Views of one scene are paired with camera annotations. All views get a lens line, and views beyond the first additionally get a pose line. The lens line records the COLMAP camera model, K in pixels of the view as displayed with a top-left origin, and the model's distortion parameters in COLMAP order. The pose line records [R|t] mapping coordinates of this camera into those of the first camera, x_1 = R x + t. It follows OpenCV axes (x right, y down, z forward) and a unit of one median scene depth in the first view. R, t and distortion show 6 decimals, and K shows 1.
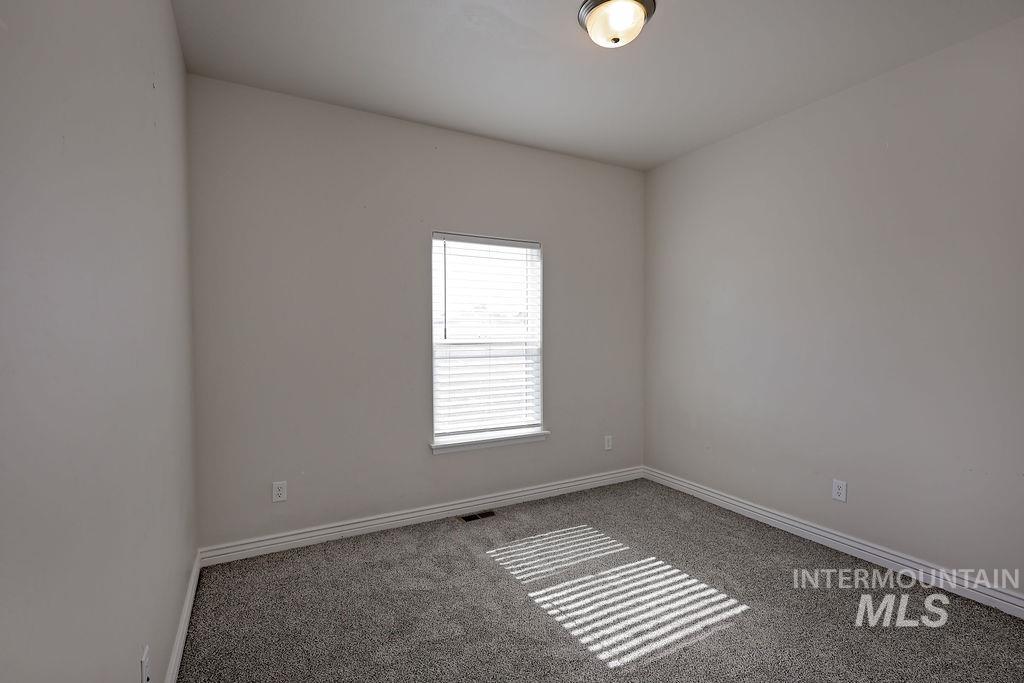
lens RADIAL K [[471.3, 0, 514.9], [0, 471.3, 343.2], [0, 0, 1]] dist [0.002257, -0.000010]
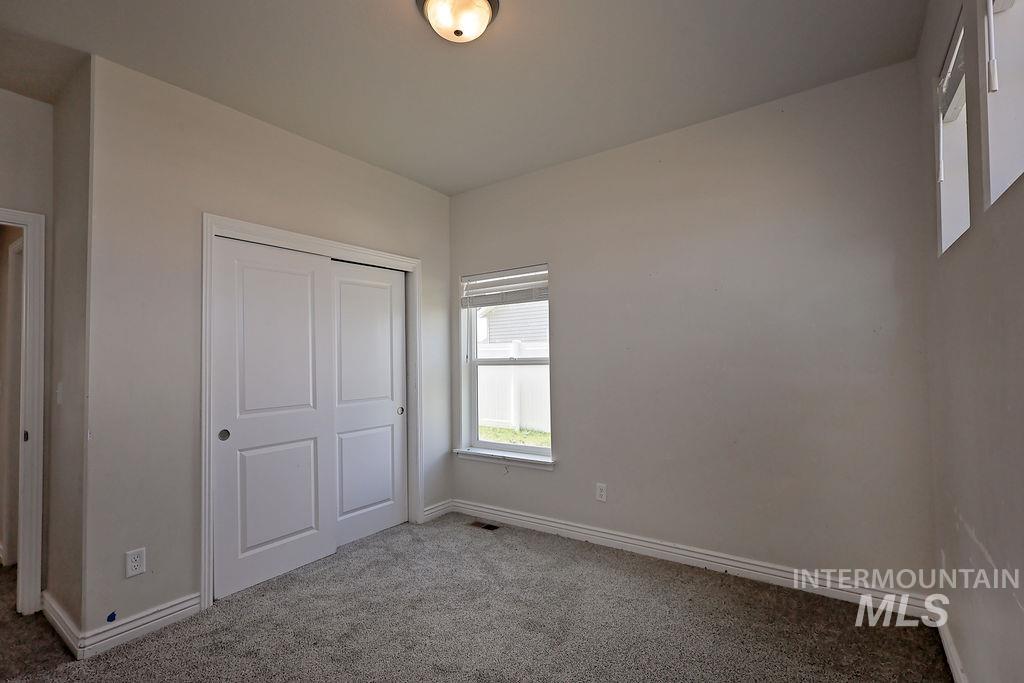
lens RADIAL K [[471.3, 0, 514.9], [0, 471.3, 343.2], [0, 0, 1]] dist [0.002257, -0.000010]
pose [[0.893942, 0.001098, 0.448182, -0.148615], [0.024078, 0.998435, -0.050474, -0.002291], [-0.447536, 0.055912, 0.892516, 0.285365]]
